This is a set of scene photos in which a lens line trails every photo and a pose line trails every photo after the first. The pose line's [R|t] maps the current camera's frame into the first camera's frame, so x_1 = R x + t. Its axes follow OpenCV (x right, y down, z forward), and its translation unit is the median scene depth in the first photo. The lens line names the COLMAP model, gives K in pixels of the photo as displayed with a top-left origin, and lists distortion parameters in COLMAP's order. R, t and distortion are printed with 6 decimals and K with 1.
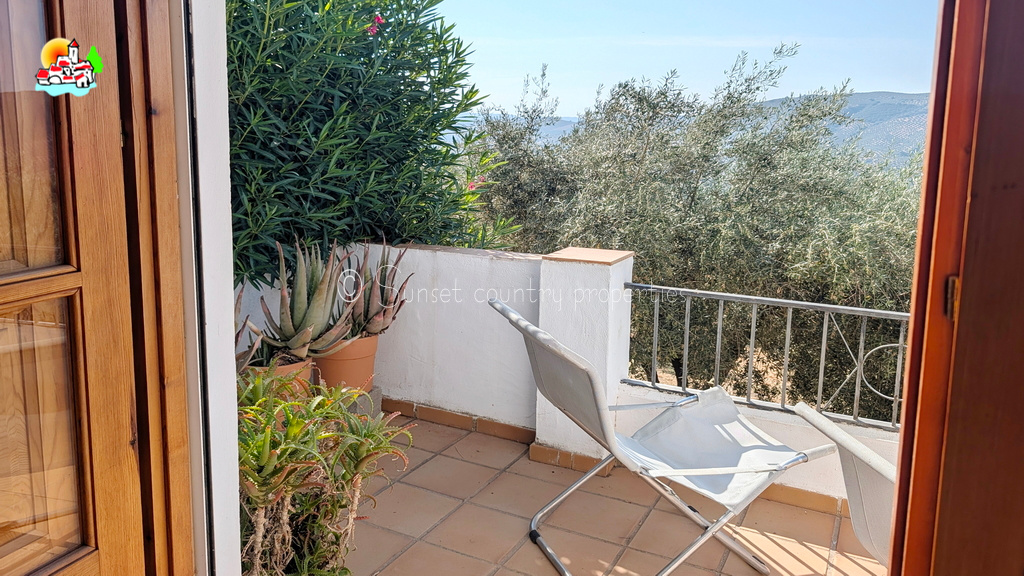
lens RADIAL K [[767.5, 0, 507.1], [0, 767.5, 250.4], [0, 0, 1]] dist [0.003904, 0.000246]
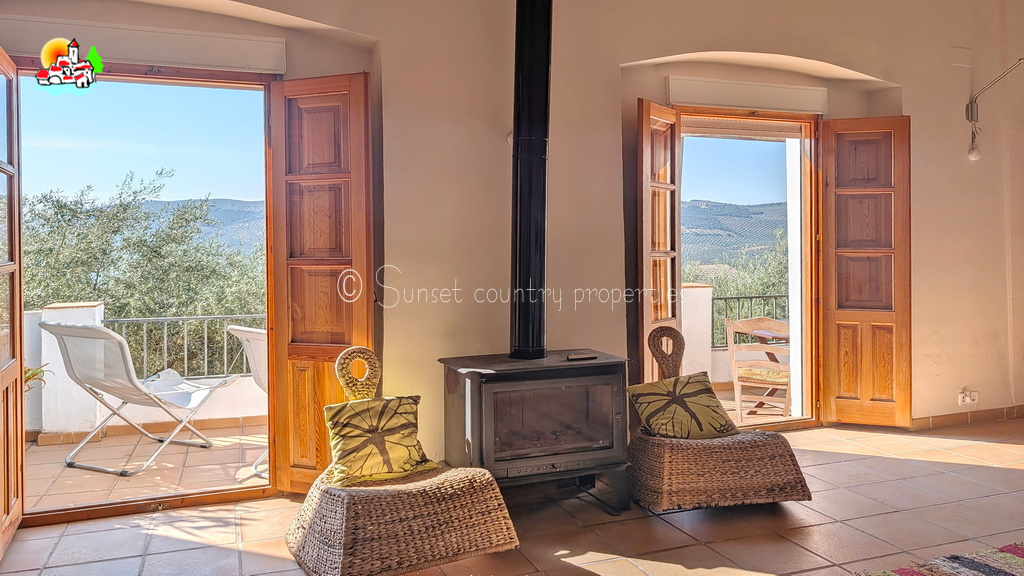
lens RADIAL K [[742.6, 0, 511.6], [0, 742.6, 244.0], [0, 0, 1]] dist [-0.003098, -0.001880]
pose [[0.685620, -0.022302, 0.727618, -0.215886], [0.125465, 0.988193, -0.087935, 0.073063], [-0.717066, 0.151581, 0.680323, -0.394793]]
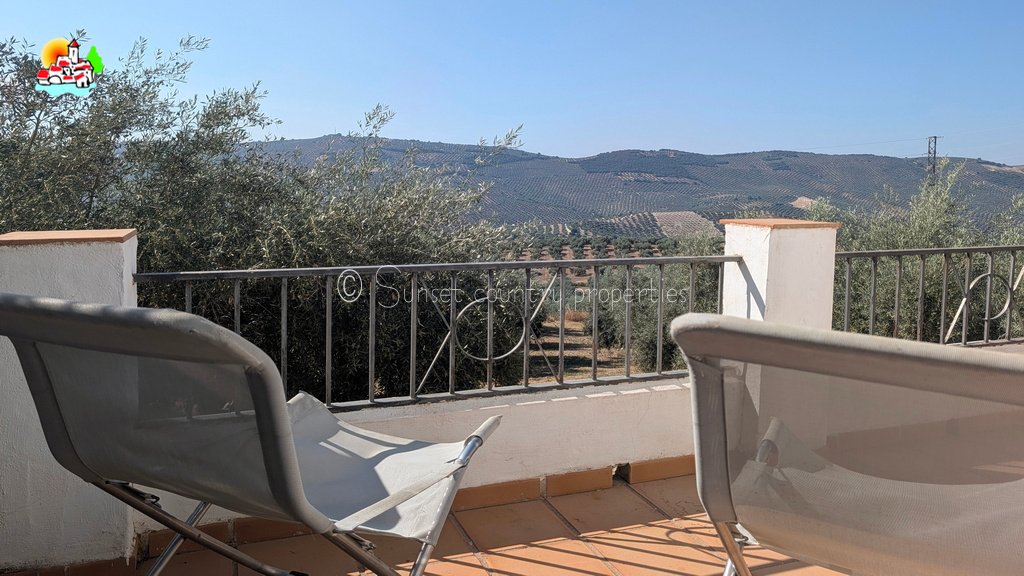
lens RADIAL K [[743.5, 0, 532.9], [0, 743.5, 220.2], [0, 0, 1]] dist [0.001175, 0.000146]
pose [[0.654446, -0.045943, 0.754712, -0.055432], [0.114751, 0.992625, -0.039080, 0.034418], [-0.747350, 0.112180, 0.654892, 0.180825]]
